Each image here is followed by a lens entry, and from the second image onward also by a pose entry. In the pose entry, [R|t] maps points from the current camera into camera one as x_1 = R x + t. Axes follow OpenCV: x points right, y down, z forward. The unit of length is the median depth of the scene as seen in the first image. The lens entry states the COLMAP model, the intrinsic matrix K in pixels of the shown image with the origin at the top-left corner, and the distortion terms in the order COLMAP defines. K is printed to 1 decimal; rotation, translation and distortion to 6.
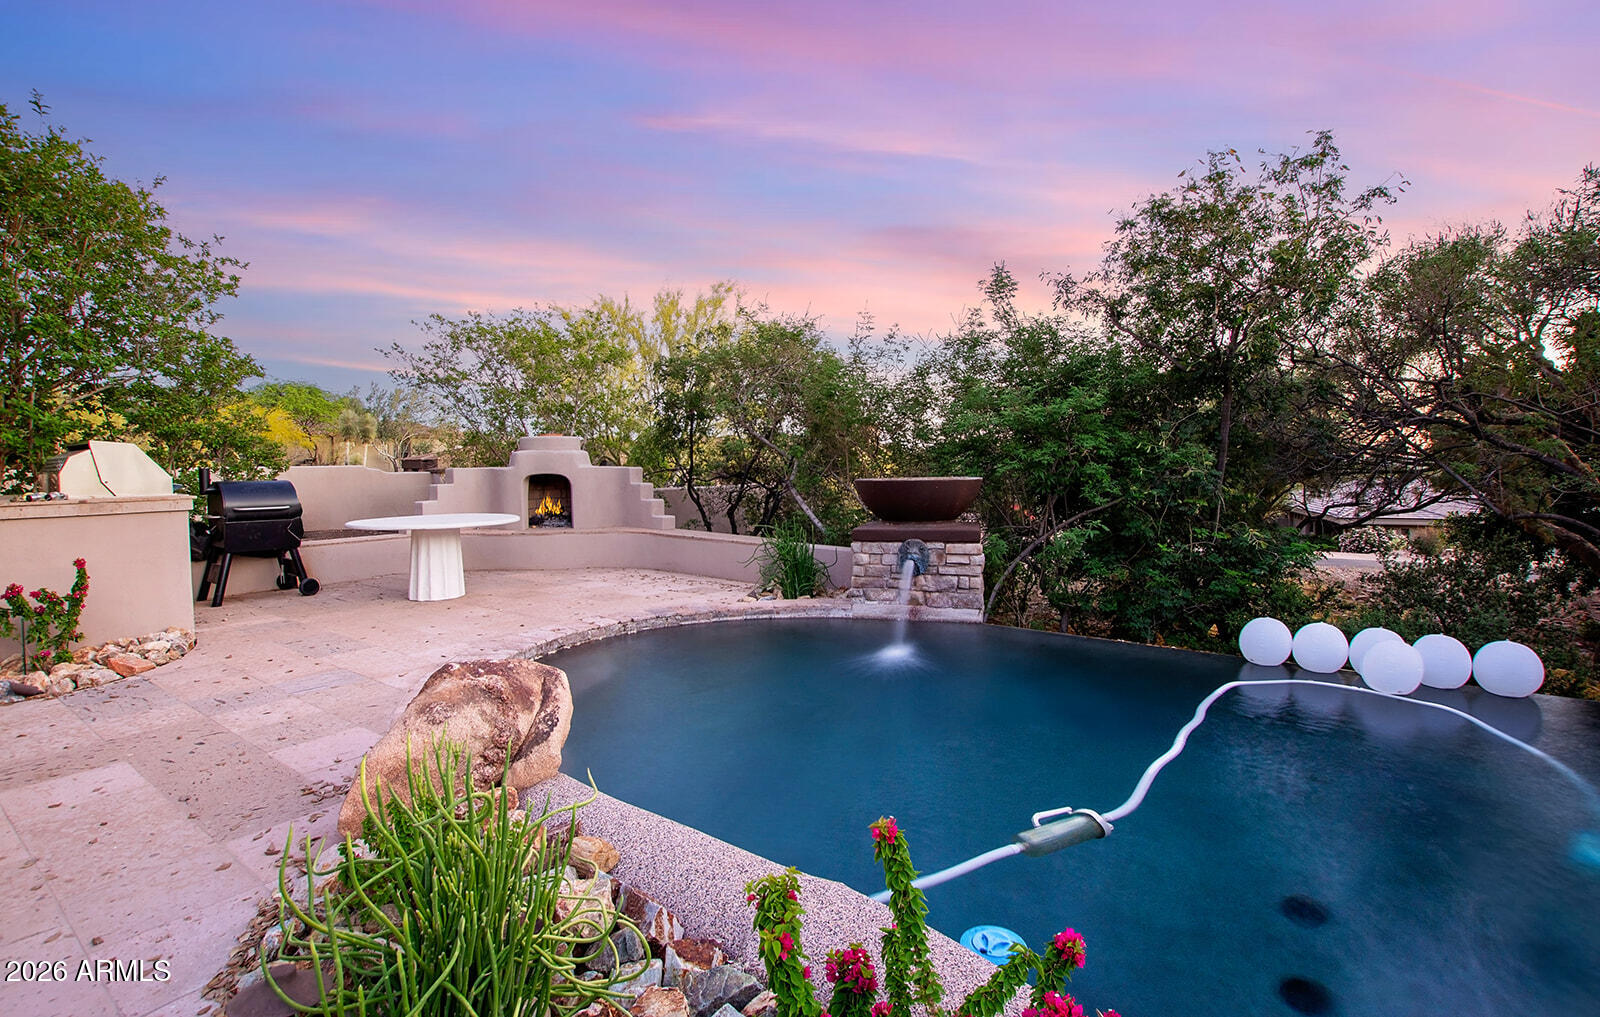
lens RADIAL K [[760.7, 0, 798.3], [0, 760.7, 510.8], [0, 0, 1]] dist [-0.012415, 0.000064]
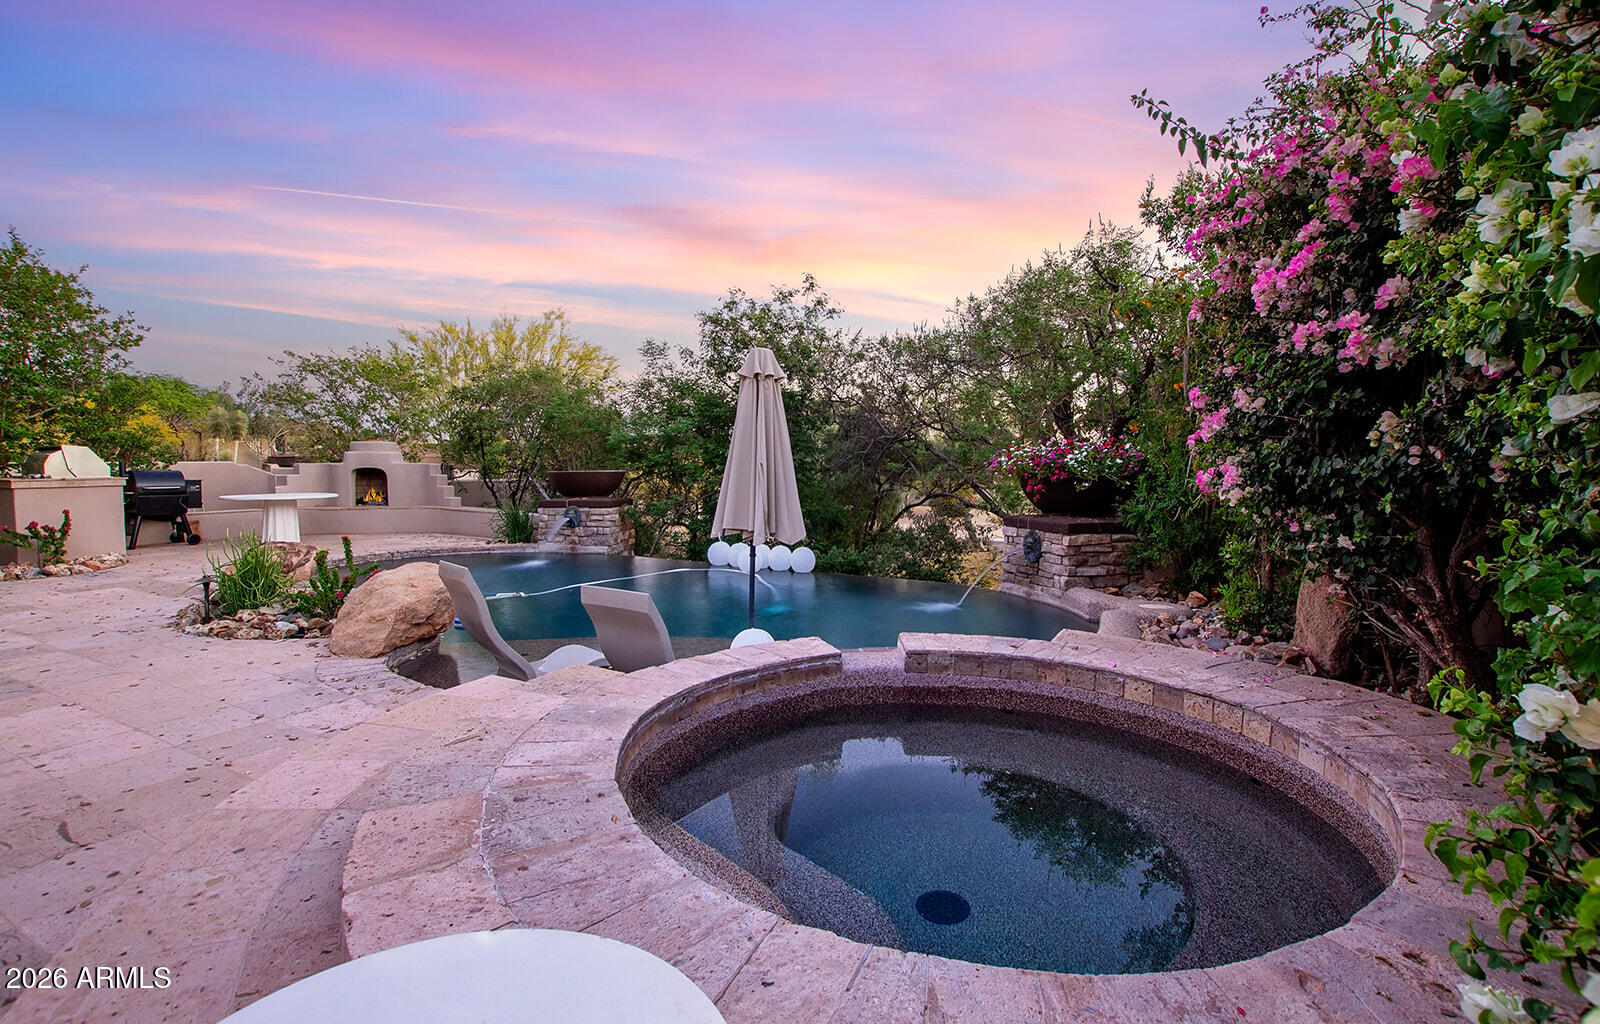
lens RADIAL K [[796.5, 0, 800.3], [0, 796.5, 513.0], [0, 0, 1]] dist [-0.004272, -0.001538]
pose [[0.995249, 0.000996, 0.097355, 0.421670], [-0.000944, 0.999999, -0.000576, 0.046437], [-0.097355, 0.000482, 0.995250, -0.722350]]
